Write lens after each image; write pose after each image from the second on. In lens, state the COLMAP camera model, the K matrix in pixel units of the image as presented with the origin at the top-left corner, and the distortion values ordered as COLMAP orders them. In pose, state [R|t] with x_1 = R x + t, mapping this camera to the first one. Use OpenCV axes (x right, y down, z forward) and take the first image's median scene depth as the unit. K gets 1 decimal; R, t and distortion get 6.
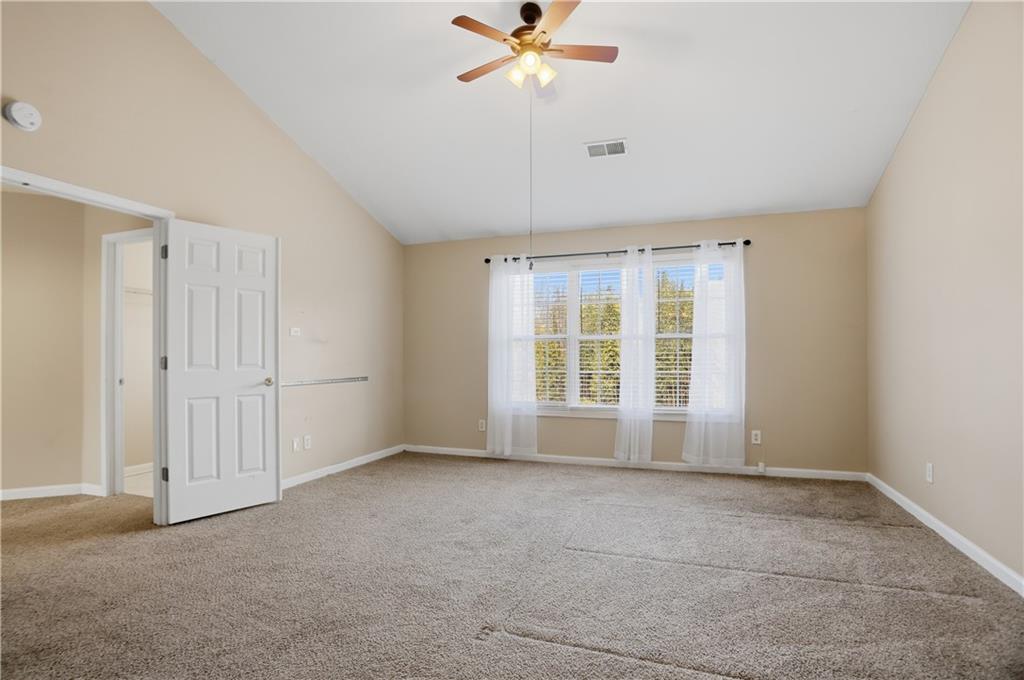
lens RADIAL K [[514.9, 0, 513.1], [0, 514.9, 346.1], [0, 0, 1]] dist [-0.002153, 0.000089]
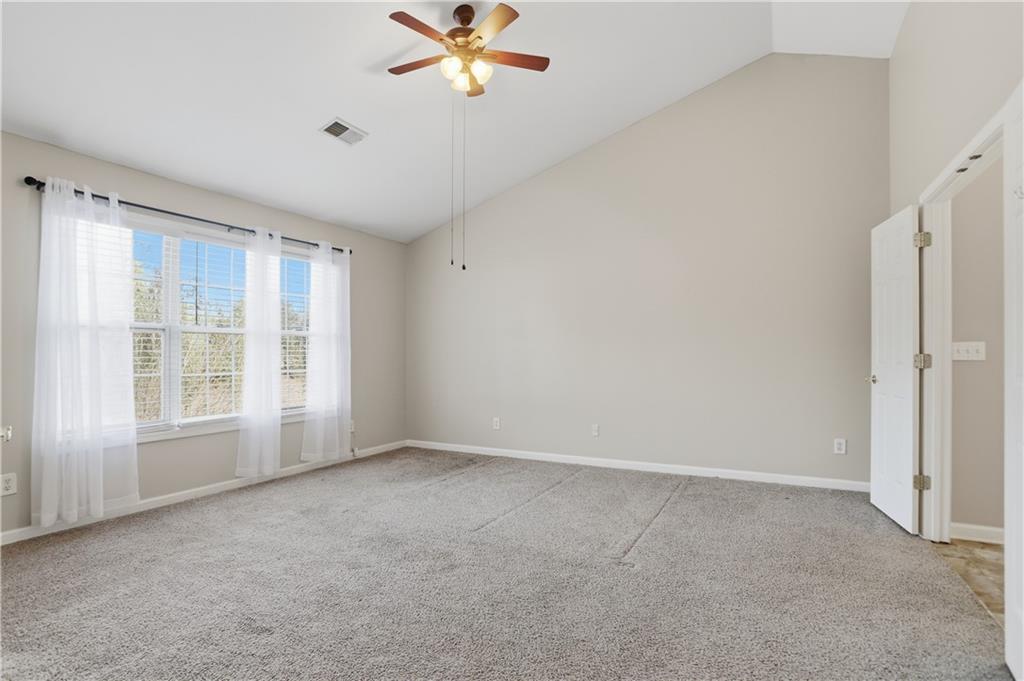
lens RADIAL K [[538.8, 0, 512.0], [0, 538.8, 340.5], [0, 0, 1]] dist [-0.037421, 0.001767]
pose [[0.125939, 0.026071, 0.991695, -0.634618], [-0.021174, 0.999498, -0.023587, 0.009453], [-0.991812, -0.018028, 0.126428, 0.487256]]
